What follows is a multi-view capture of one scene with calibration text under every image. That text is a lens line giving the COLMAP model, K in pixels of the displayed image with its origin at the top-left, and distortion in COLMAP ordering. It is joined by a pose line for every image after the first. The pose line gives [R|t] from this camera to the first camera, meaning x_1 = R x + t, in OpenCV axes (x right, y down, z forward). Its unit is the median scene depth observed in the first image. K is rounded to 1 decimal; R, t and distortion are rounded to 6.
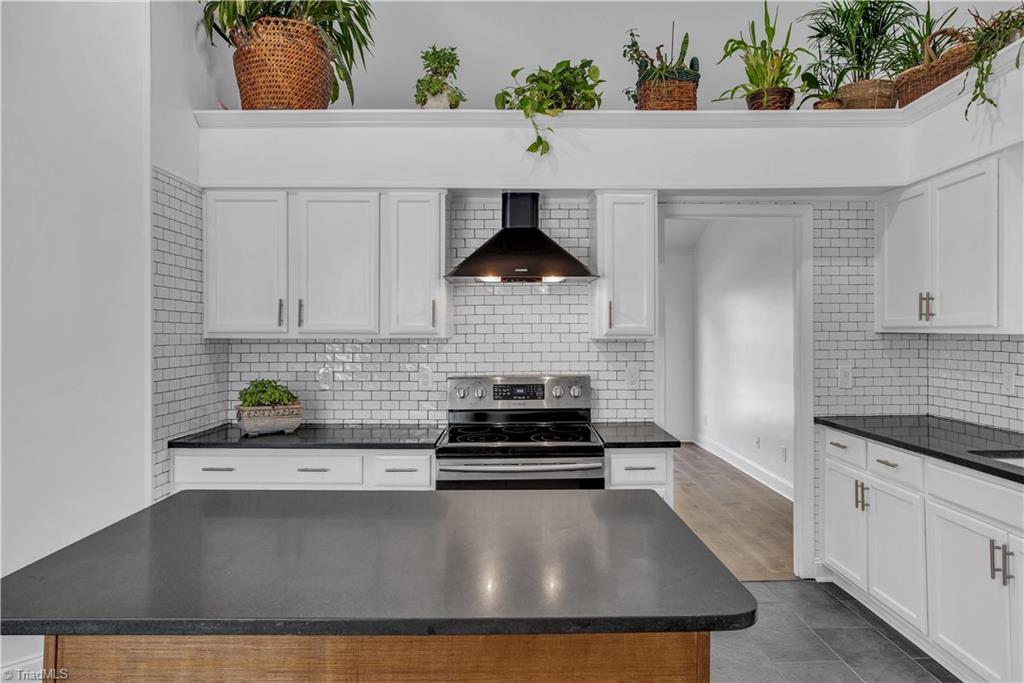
lens RADIAL K [[672.5, 0, 513.3], [0, 672.5, 348.2], [0, 0, 1]] dist [0.009081, 0.010212]
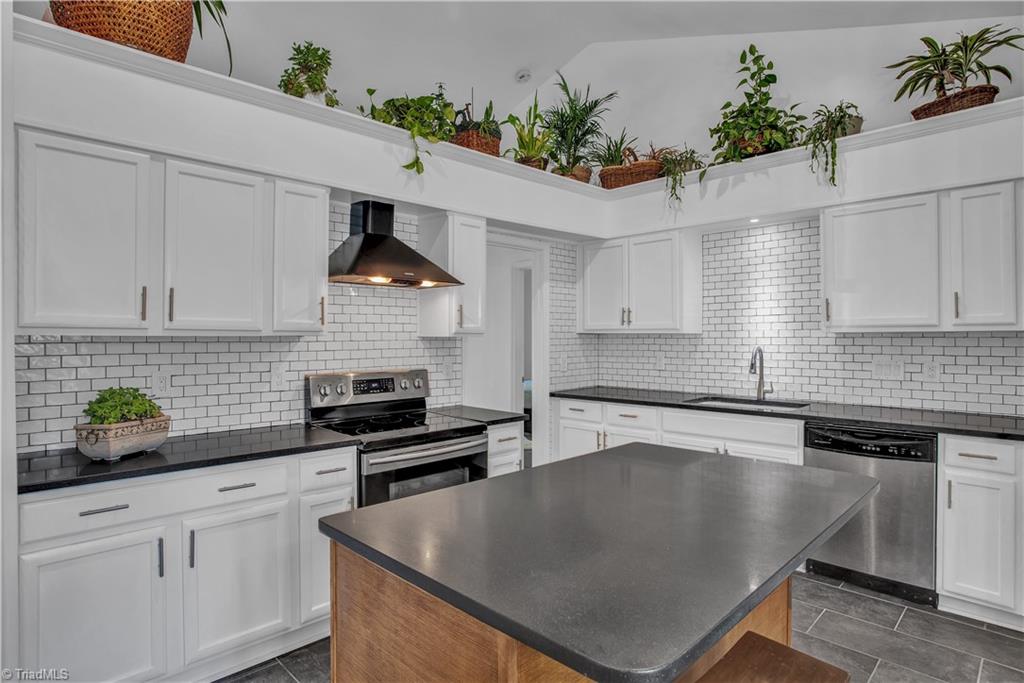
lens RADIAL K [[570.0, 0, 511.7], [0, 570.0, 335.8], [0, 0, 1]] dist [-0.005297, 0.000588]
pose [[0.730030, 0.001974, 0.683413, -0.465423], [0.014062, 0.999741, -0.017909, 0.004009], [-0.683271, 0.022685, 0.729813, 0.188750]]
